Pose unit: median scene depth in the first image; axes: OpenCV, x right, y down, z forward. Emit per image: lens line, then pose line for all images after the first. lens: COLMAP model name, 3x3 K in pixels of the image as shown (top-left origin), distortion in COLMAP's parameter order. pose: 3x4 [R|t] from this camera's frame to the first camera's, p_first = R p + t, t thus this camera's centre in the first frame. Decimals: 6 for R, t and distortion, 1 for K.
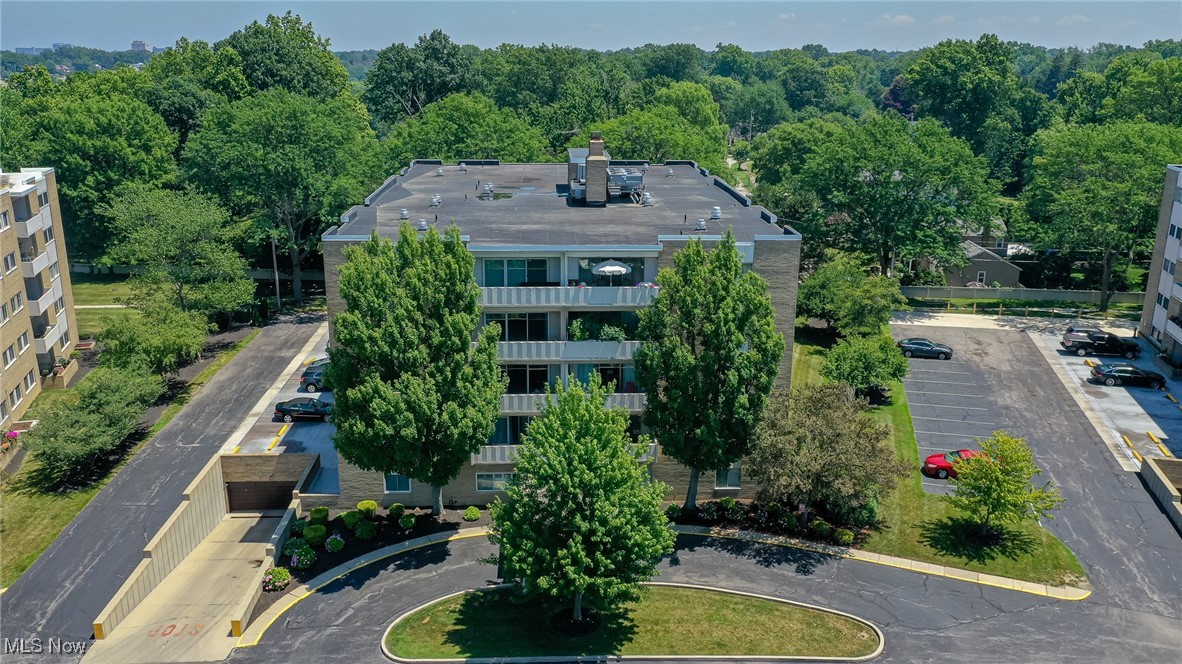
lens RADIAL K [[944.2, 0, 631.6], [0, 944.2, 347.5], [0, 0, 1]] dist [0.007786, 0.005004]
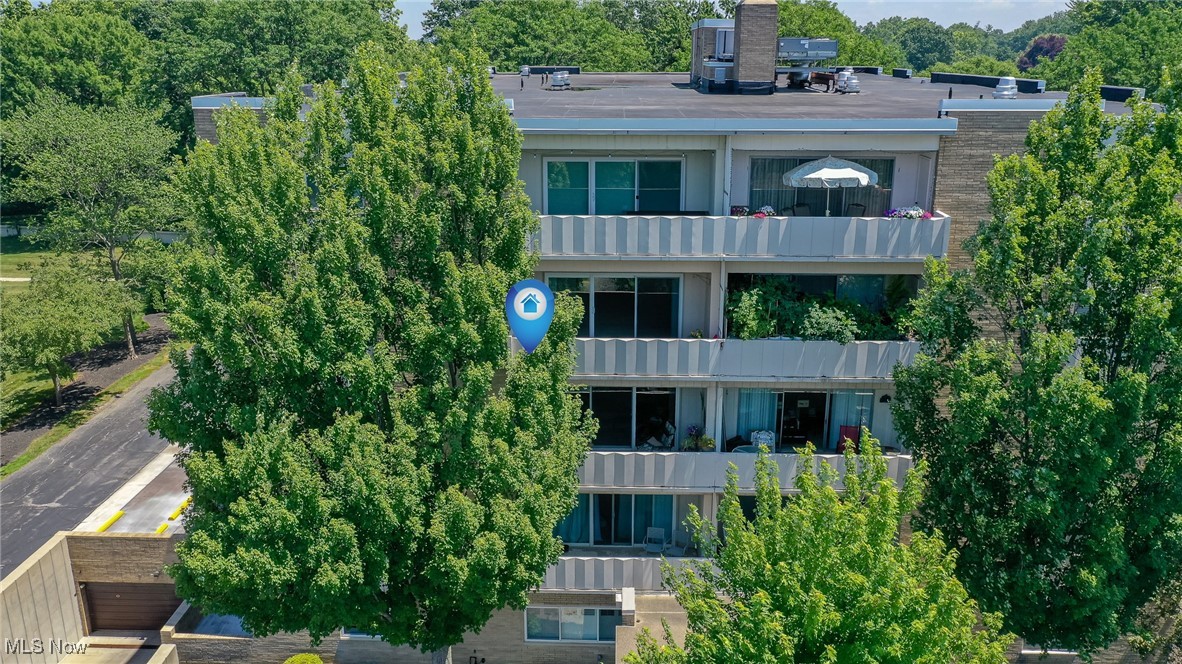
lens RADIAL K [[944.2, 0, 596.9], [0, 944.2, 329.1], [0, 0, 1]] dist [0.007786, 0.005004]
pose [[0.993609, 0.017909, -0.111447, -0.079624], [-0.019631, 0.999704, -0.014373, -0.003626], [0.111156, 0.016469, 0.993666, 0.547416]]
